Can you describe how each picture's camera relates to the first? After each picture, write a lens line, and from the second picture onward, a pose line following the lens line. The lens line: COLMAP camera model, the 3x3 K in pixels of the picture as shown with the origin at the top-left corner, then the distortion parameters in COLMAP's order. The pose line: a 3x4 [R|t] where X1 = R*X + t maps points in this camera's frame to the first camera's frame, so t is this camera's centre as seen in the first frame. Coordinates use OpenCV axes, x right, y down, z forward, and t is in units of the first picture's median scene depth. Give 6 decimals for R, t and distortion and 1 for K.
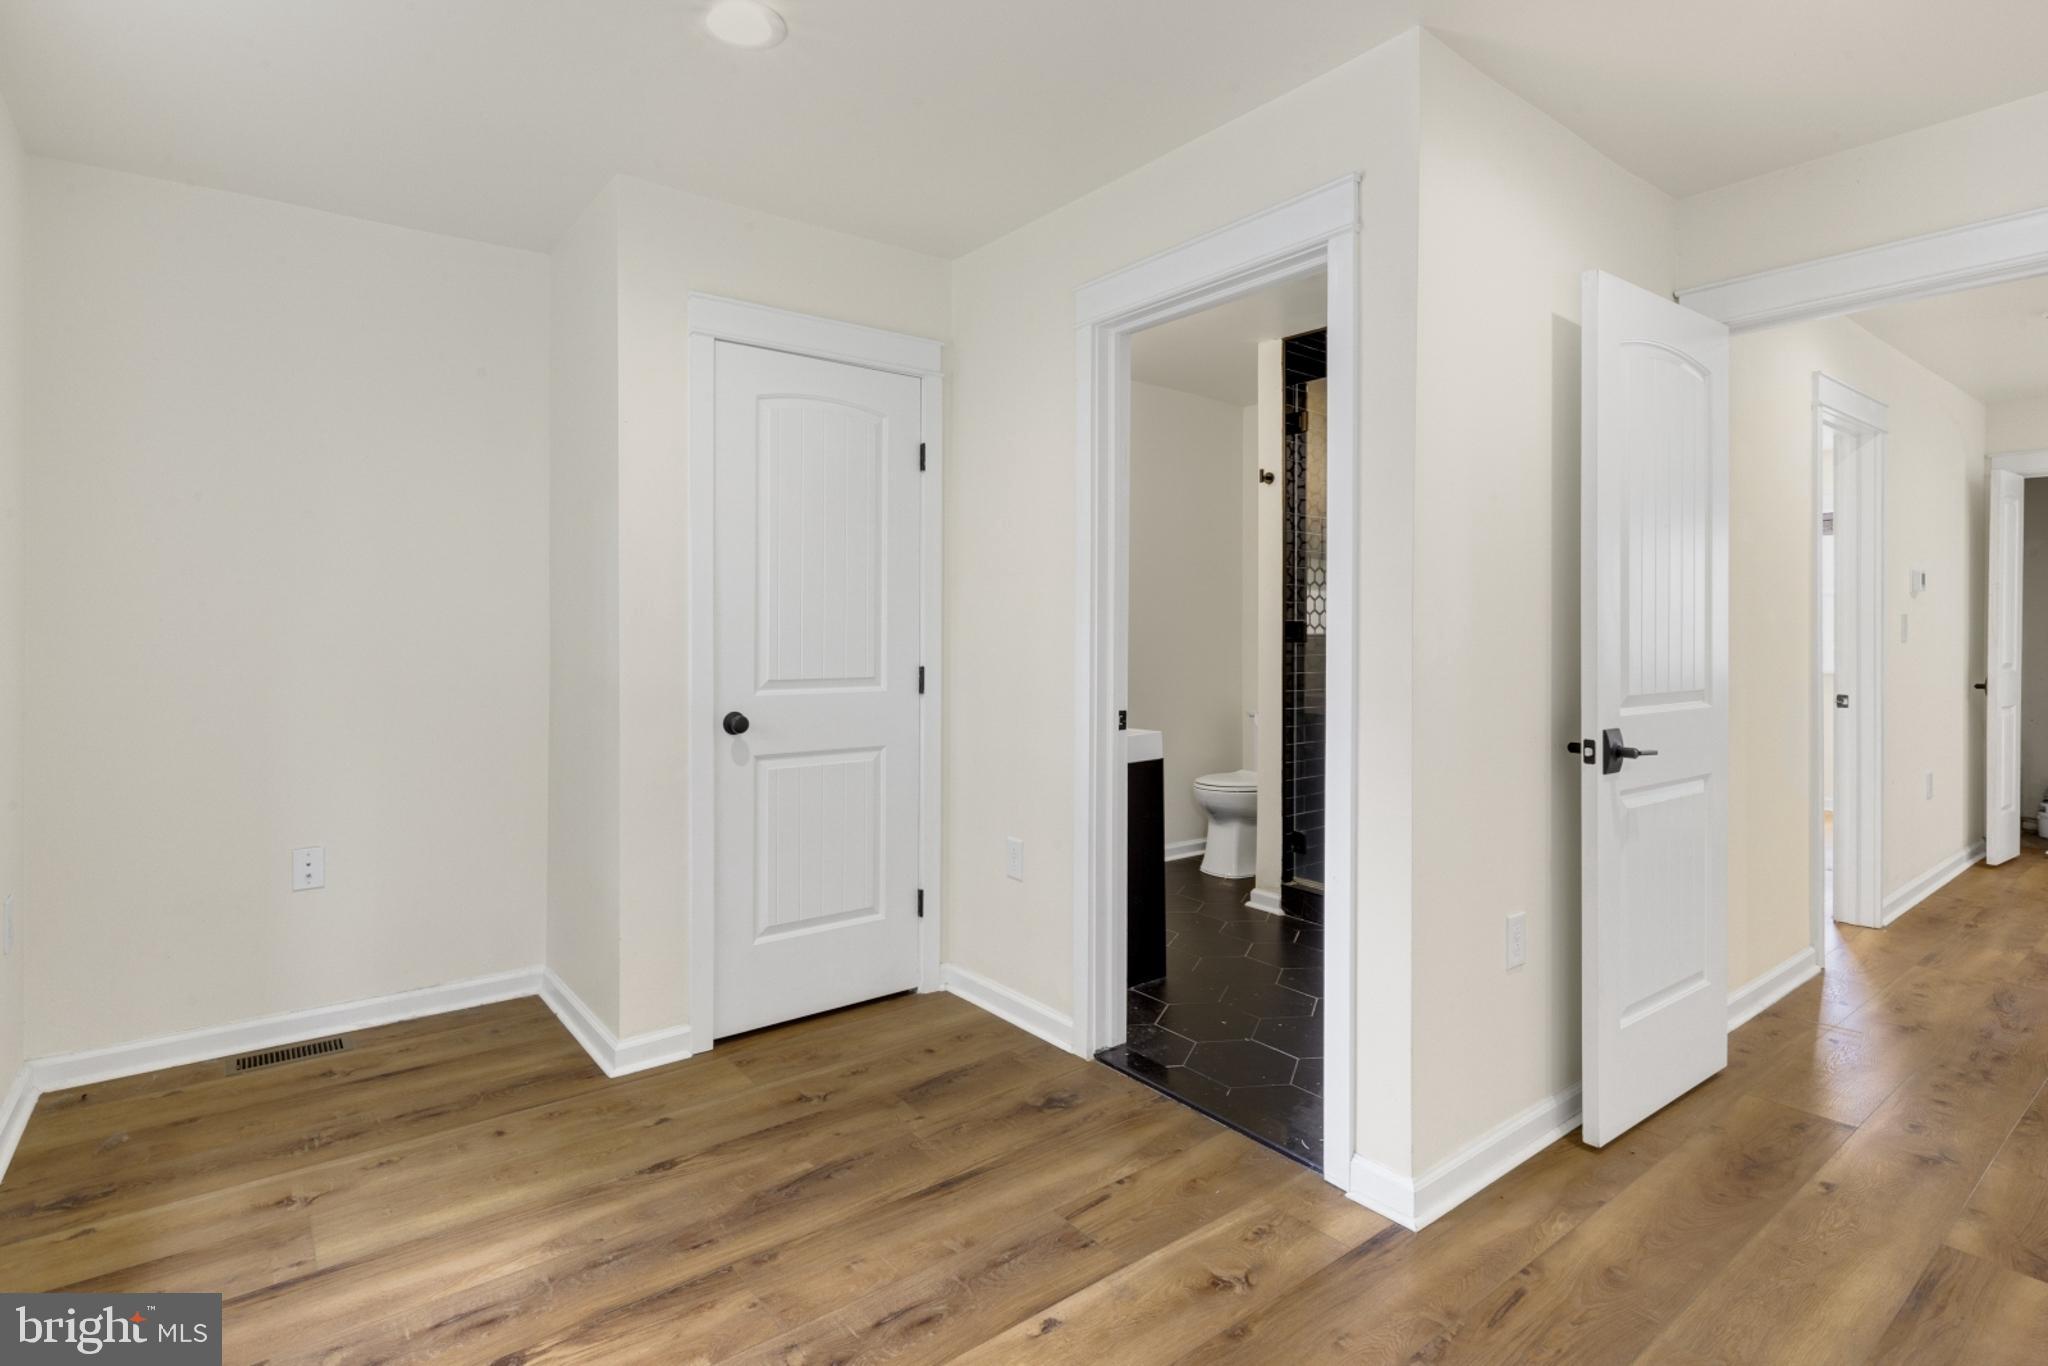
lens RADIAL K [[1006.1, 0, 992.9], [0, 1006.1, 624.5], [0, 0, 1]] dist [0.001228, 0.000246]
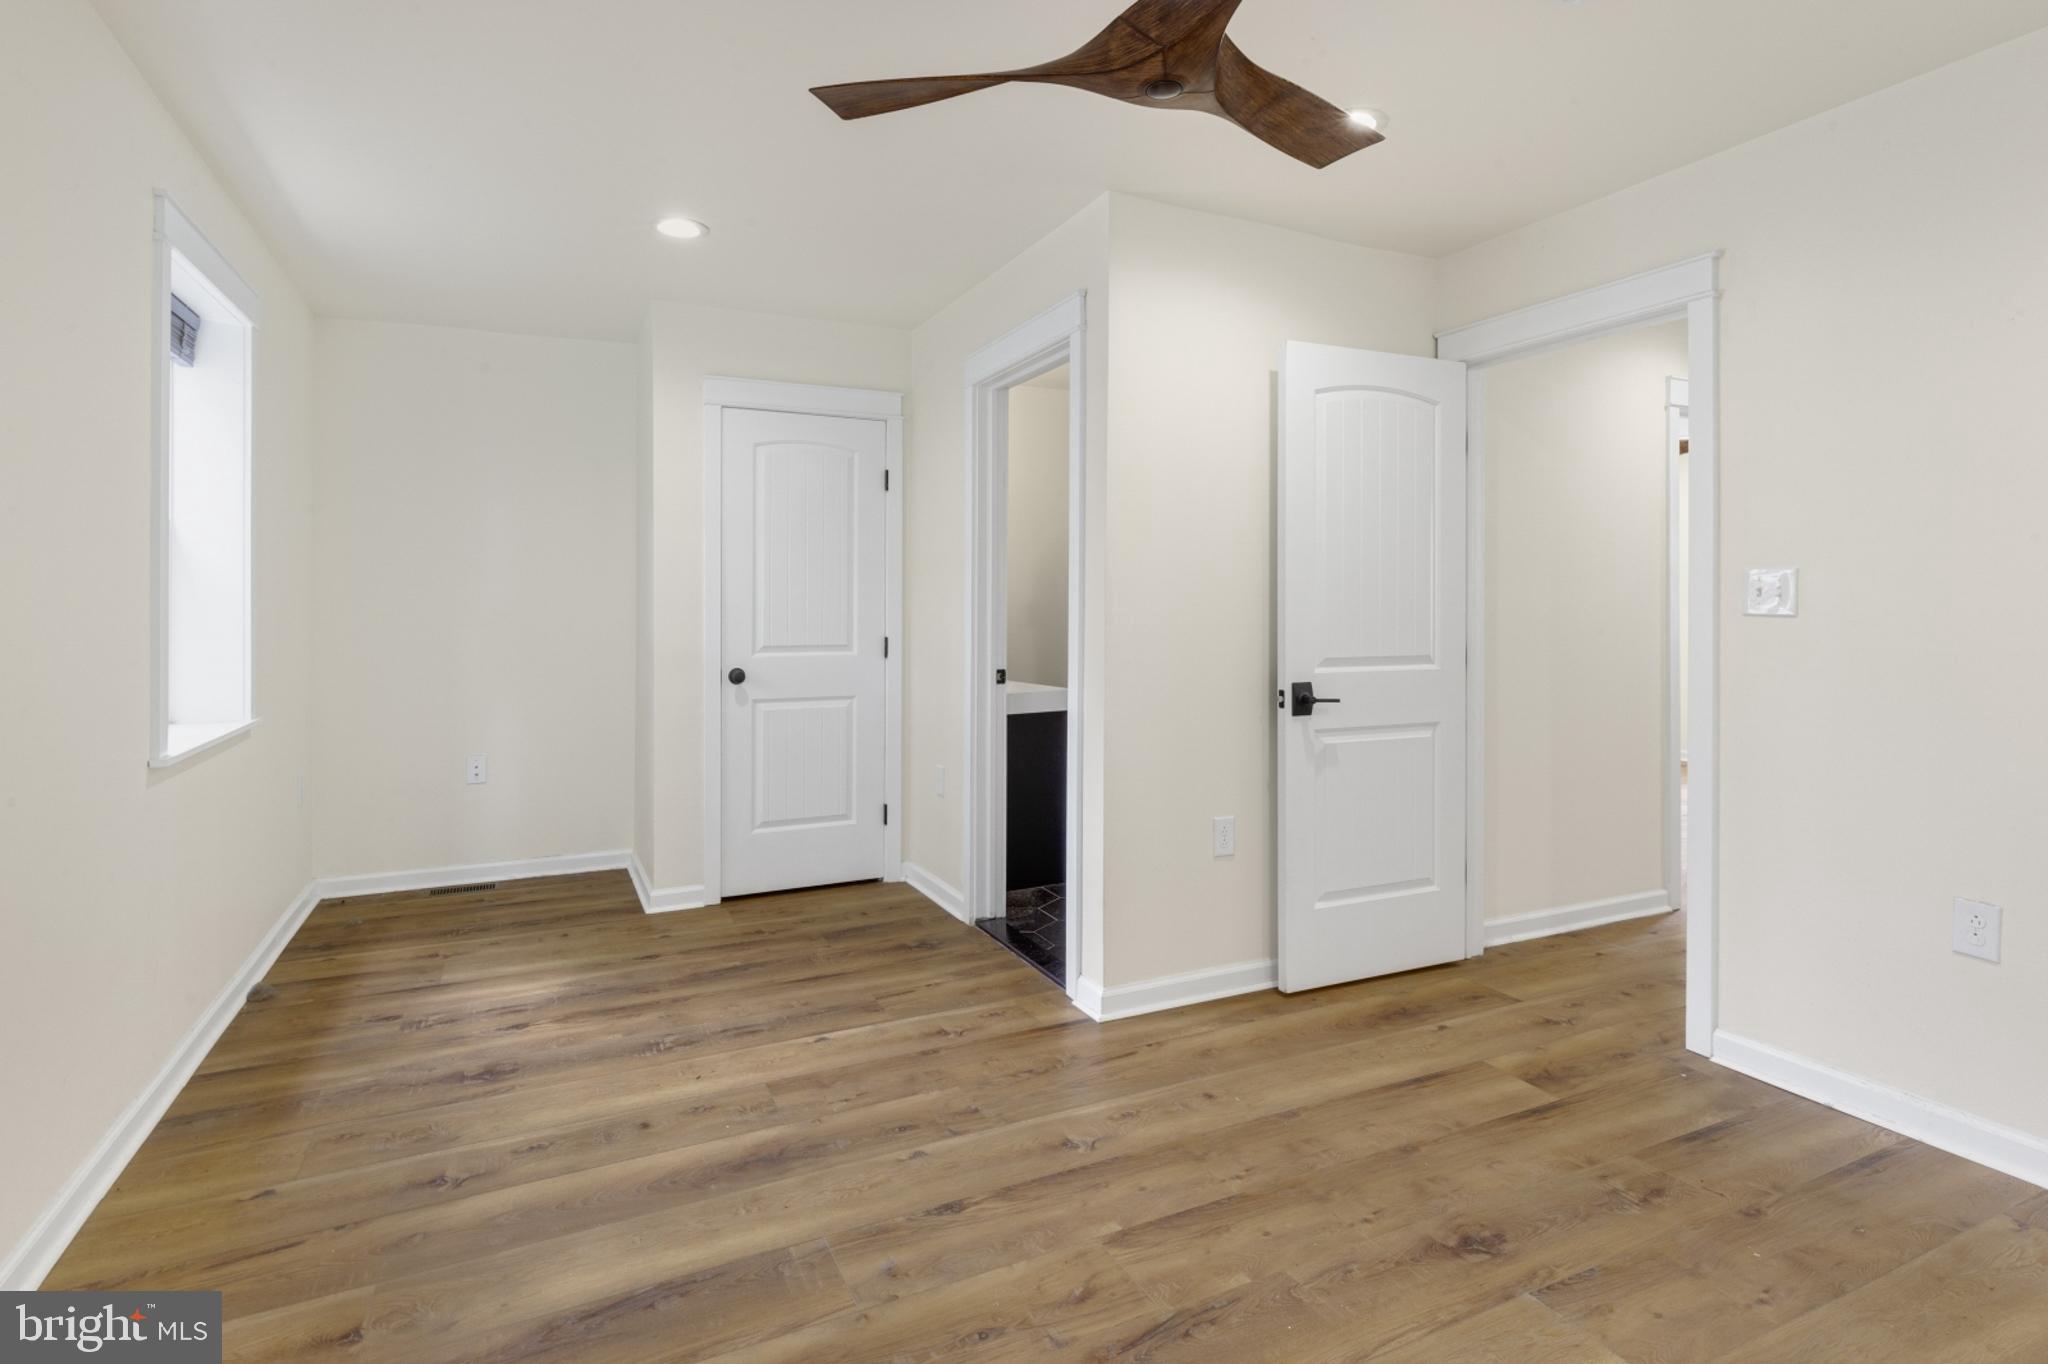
lens RADIAL K [[1032.0, 0, 1023.8], [0, 1032.0, 599.7], [0, 0, 1]] dist [0.001806, 0.000028]
pose [[0.978479, -0.005460, -0.206273, 0.520829], [0.004677, 0.999980, -0.004282, -0.001746], [0.206292, 0.003226, 0.978485, -0.403859]]
